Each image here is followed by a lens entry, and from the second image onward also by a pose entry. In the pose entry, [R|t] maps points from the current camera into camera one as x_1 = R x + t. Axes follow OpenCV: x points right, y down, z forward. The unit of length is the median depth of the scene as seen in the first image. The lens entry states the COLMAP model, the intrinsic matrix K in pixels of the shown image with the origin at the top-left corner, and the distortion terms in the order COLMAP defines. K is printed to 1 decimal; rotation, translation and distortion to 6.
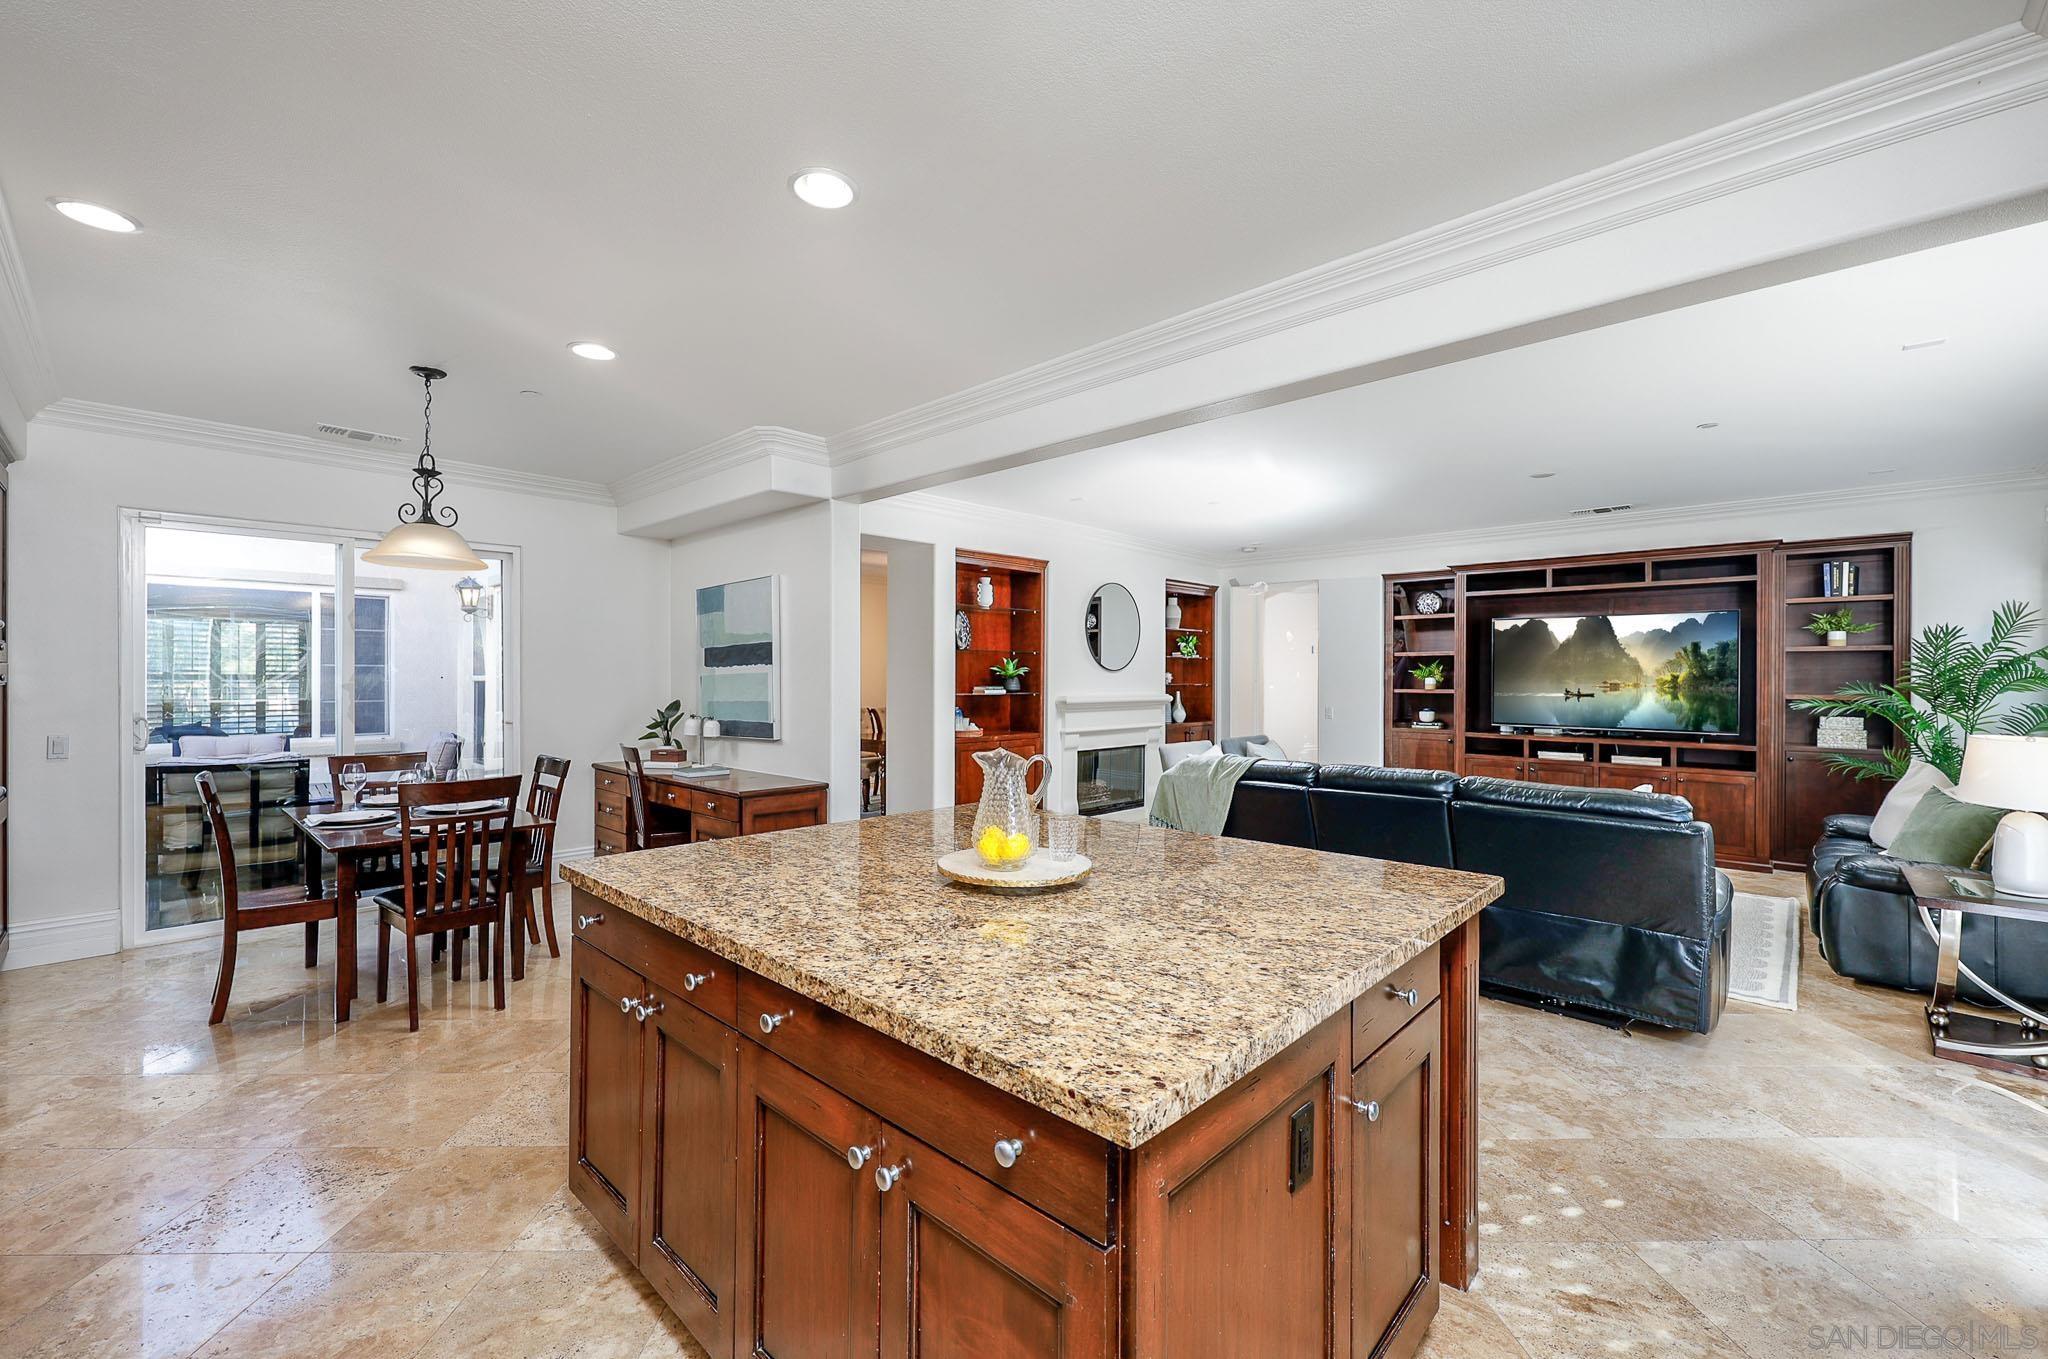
lens RADIAL K [[835.2, 0, 1017.2], [0, 835.2, 676.3], [0, 0, 1]] dist [-0.001041, 0.000098]
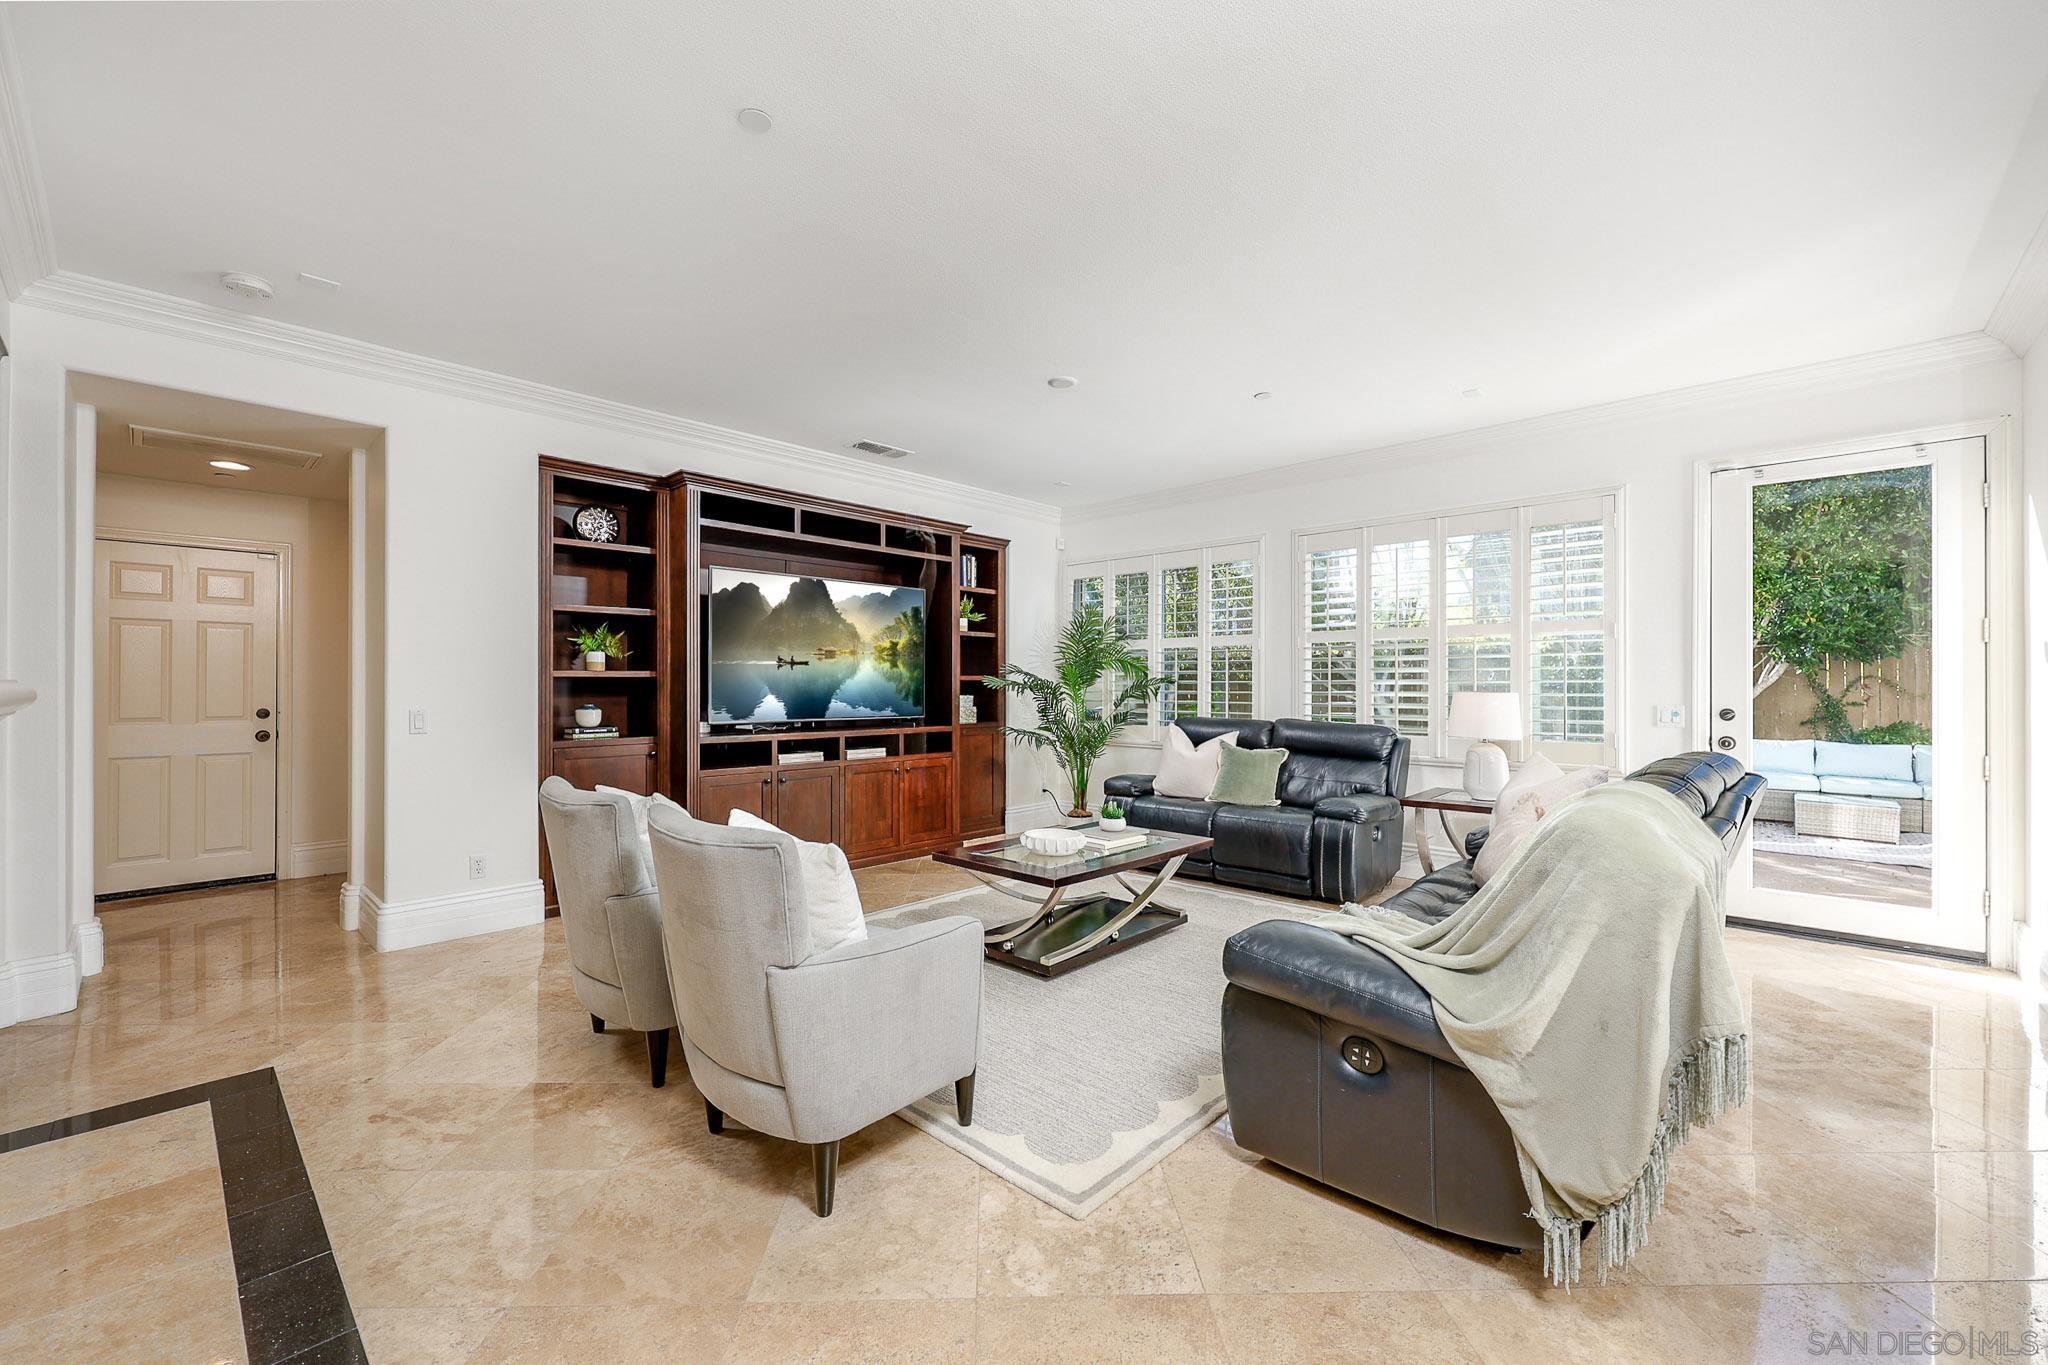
lens RADIAL K [[824.8, 0, 1024.0], [0, 824.8, 682.5], [0, 0, 1]] dist [0.000290, 0.000008]
pose [[-0.004941, 0.000739, 0.999988, -0.100428], [0.000535, 1.000000, -0.000736, 0.027952], [-0.999988, 0.000531, -0.004941, 0.804550]]
